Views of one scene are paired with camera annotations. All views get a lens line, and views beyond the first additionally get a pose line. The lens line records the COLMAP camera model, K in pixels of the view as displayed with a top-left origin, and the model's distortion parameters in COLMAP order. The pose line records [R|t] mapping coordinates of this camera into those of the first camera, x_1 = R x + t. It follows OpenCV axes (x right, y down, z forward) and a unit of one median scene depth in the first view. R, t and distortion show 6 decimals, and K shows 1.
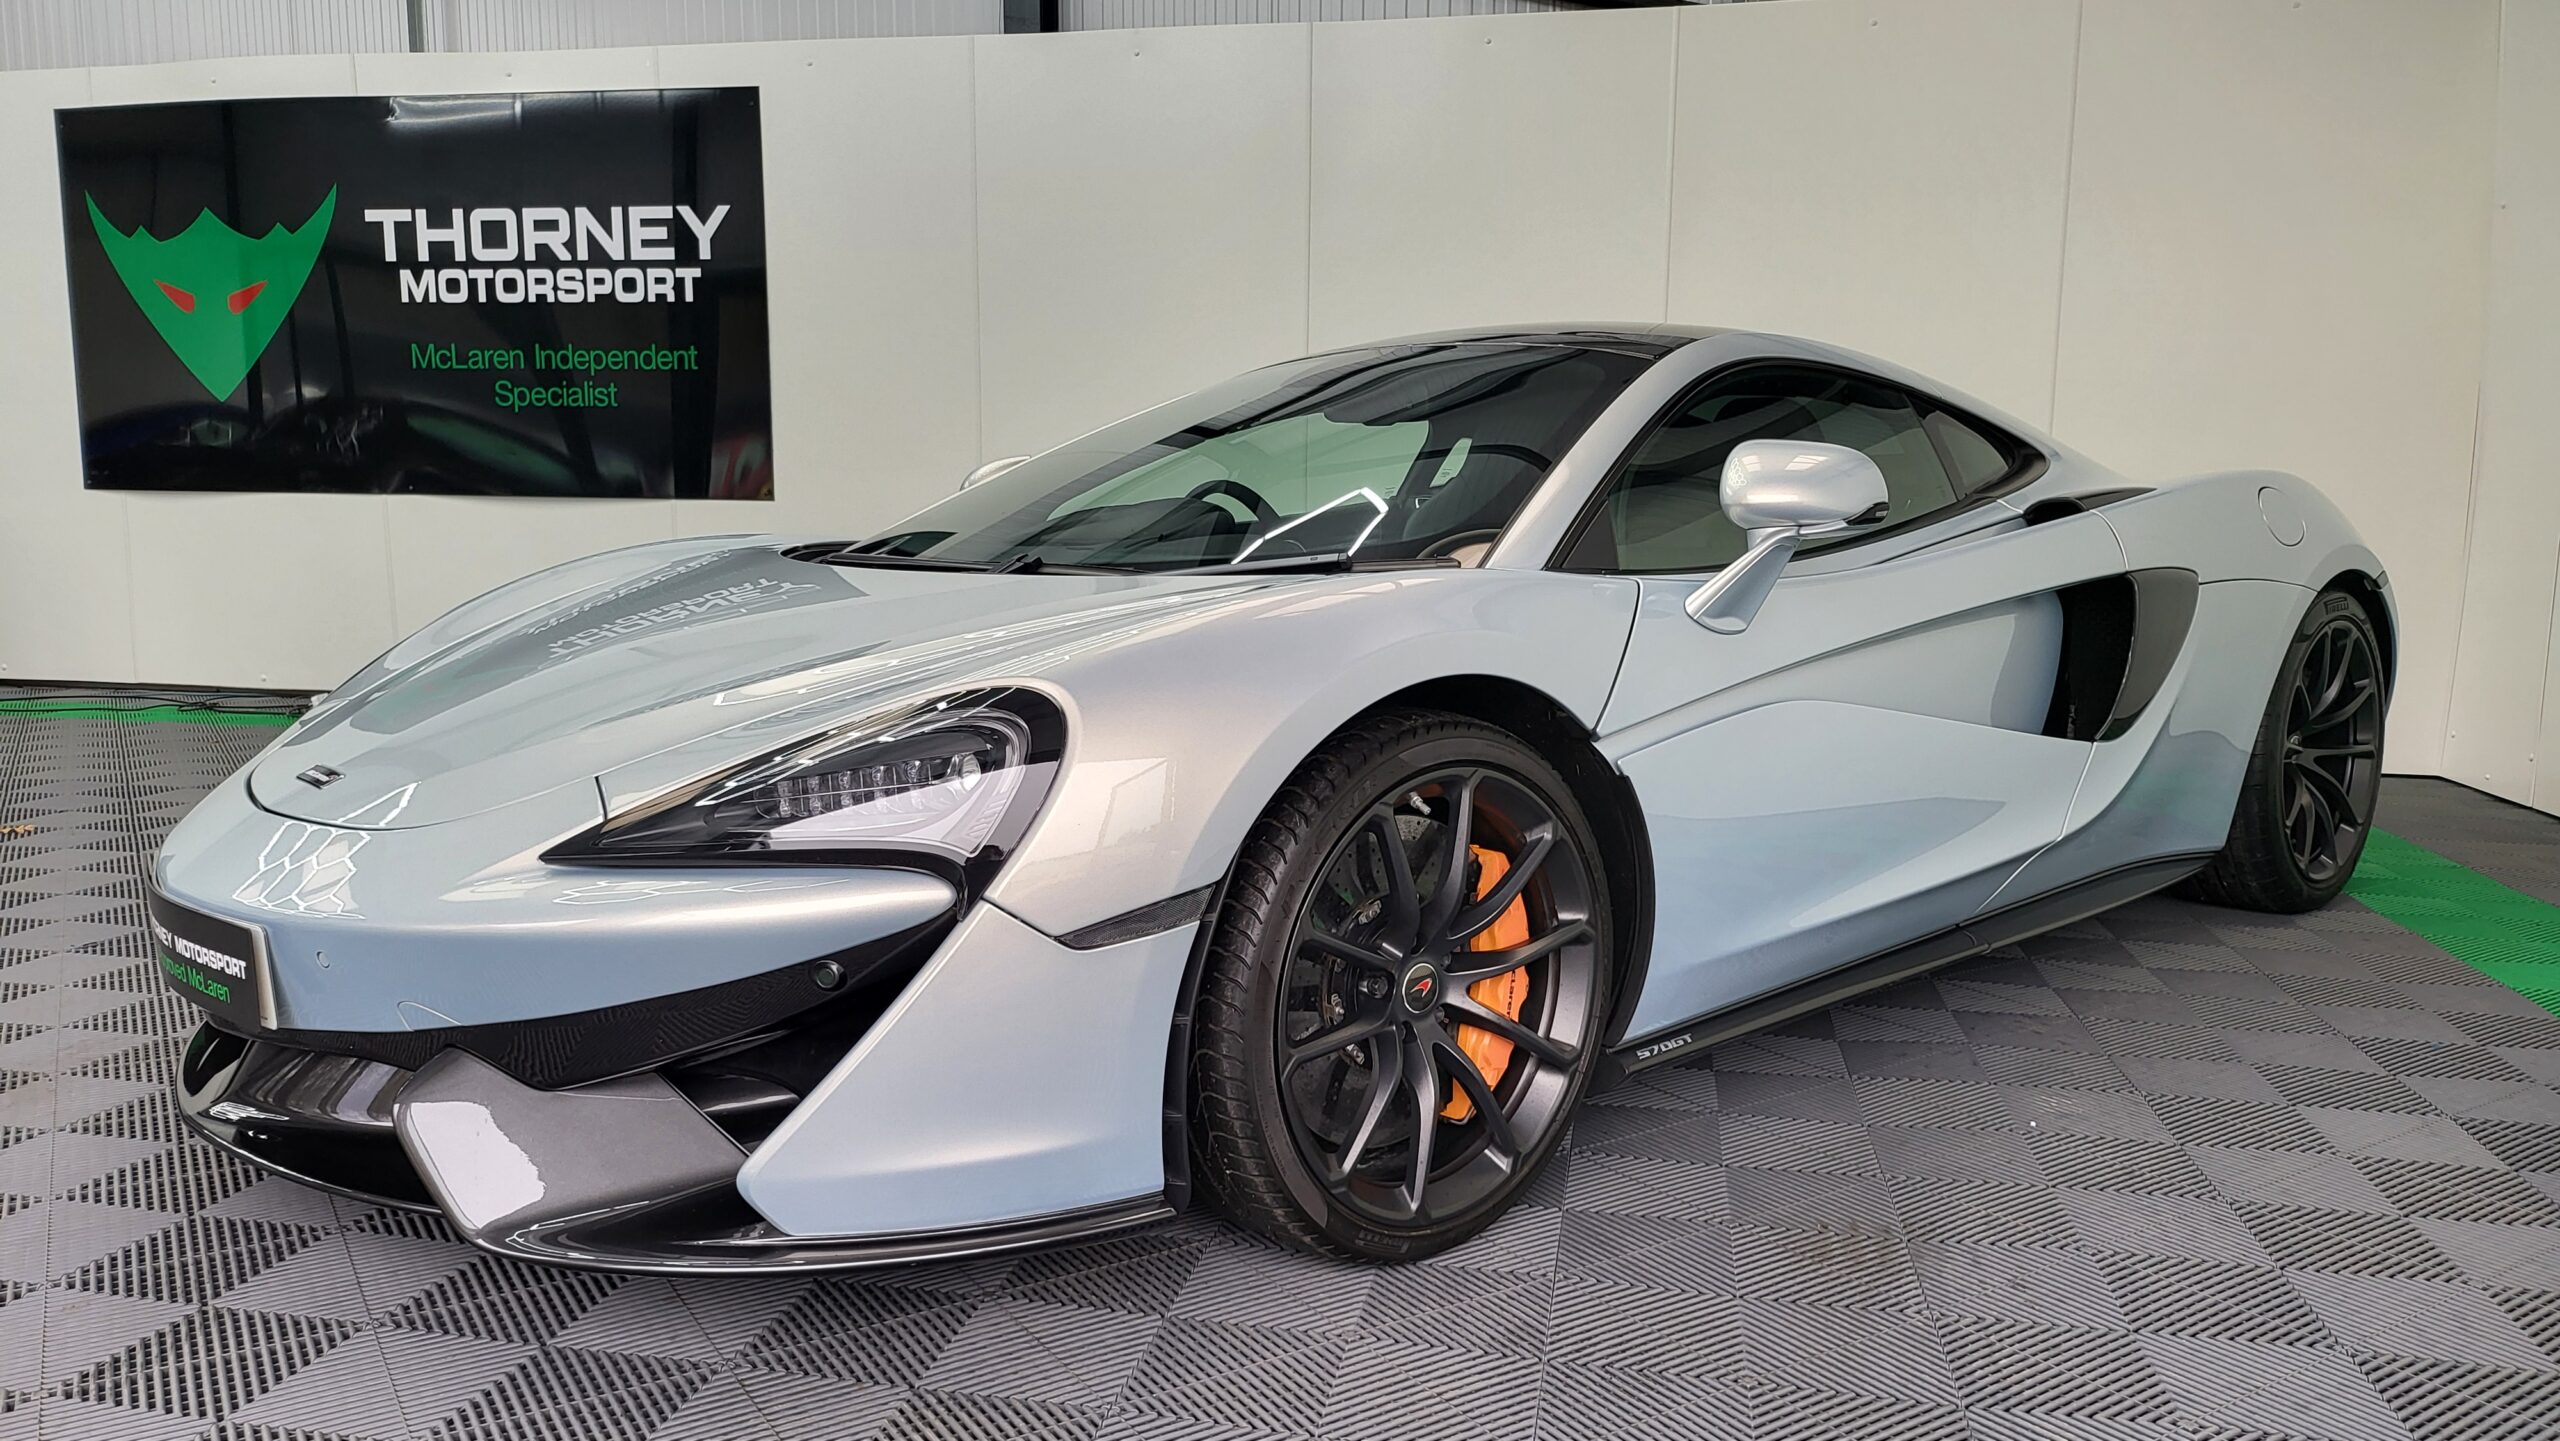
lens RADIAL K [[1793.1, 0, 1280.0], [0, 1793.1, 720.5], [0, 0, 1]] dist [0.064087, -0.064735]
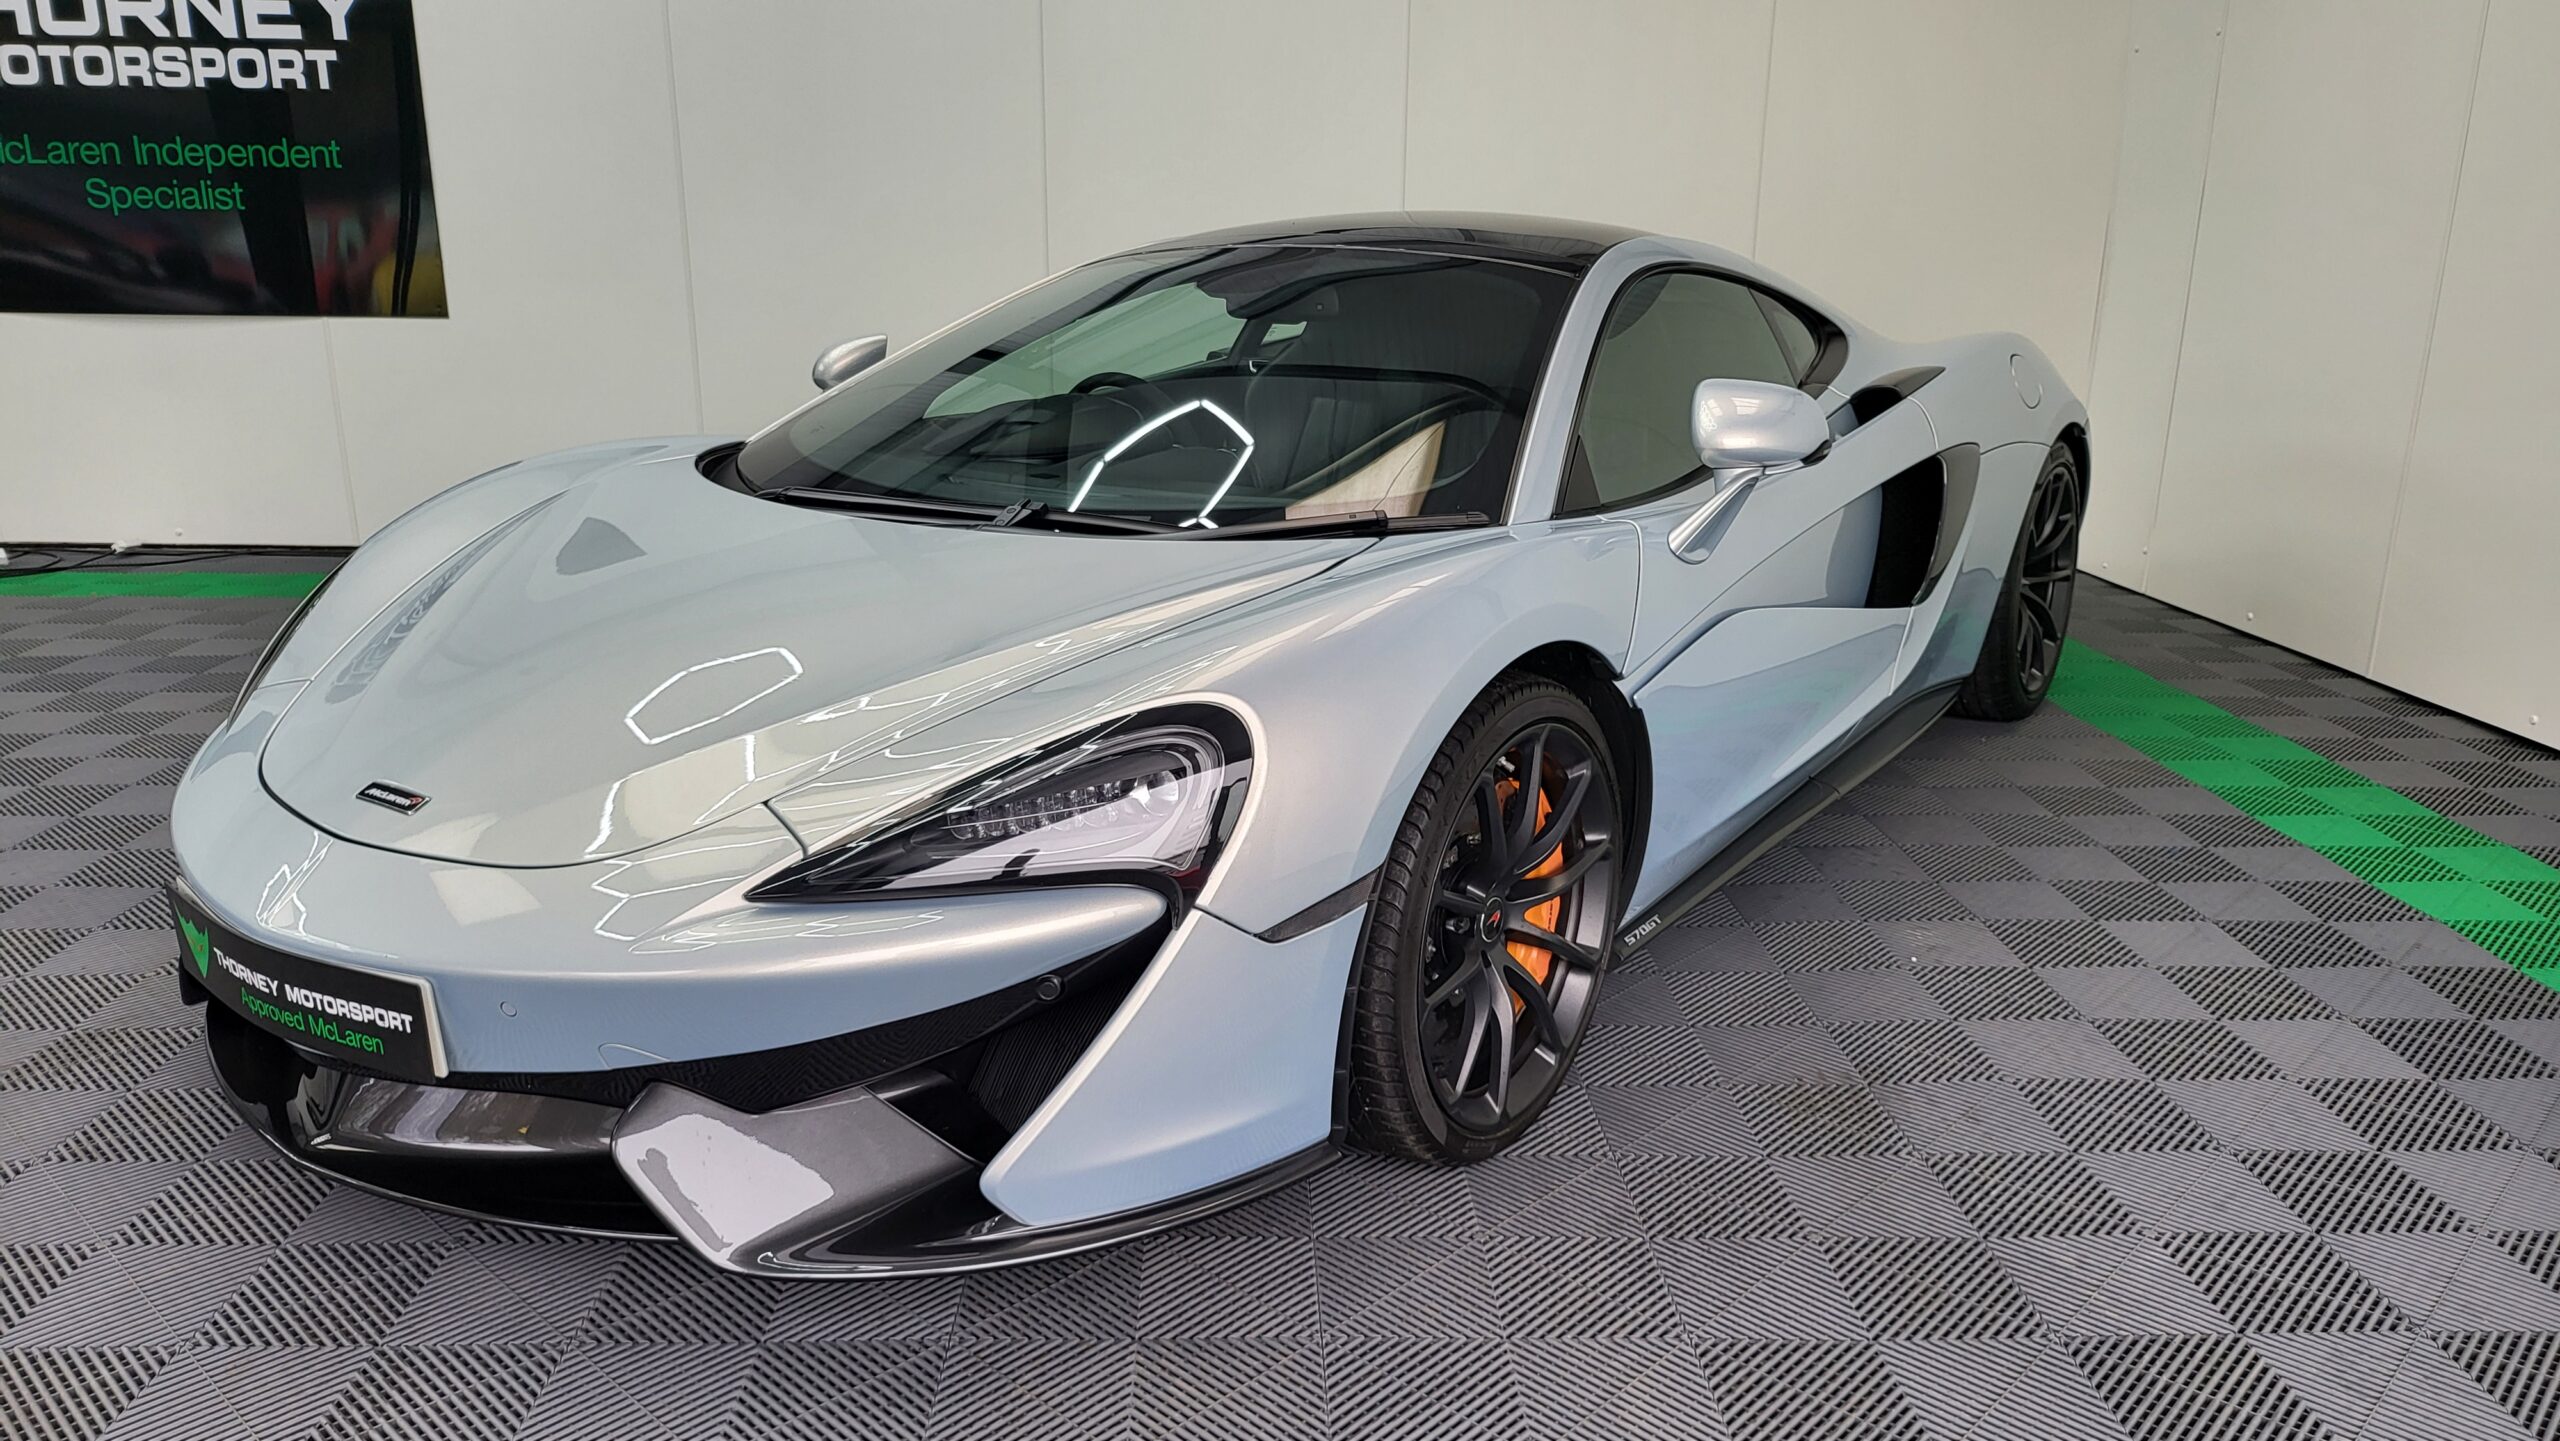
lens RADIAL K [[1801.0, 0, 1287.2], [0, 1801.0, 725.4], [0, 0, 1]] dist [0.056101, -0.054771]
pose [[0.972511, -0.061031, 0.224715, -0.155647], [0.028097, 0.988746, 0.146940, -0.074071], [-0.231155, -0.136587, 0.963282, -0.015443]]
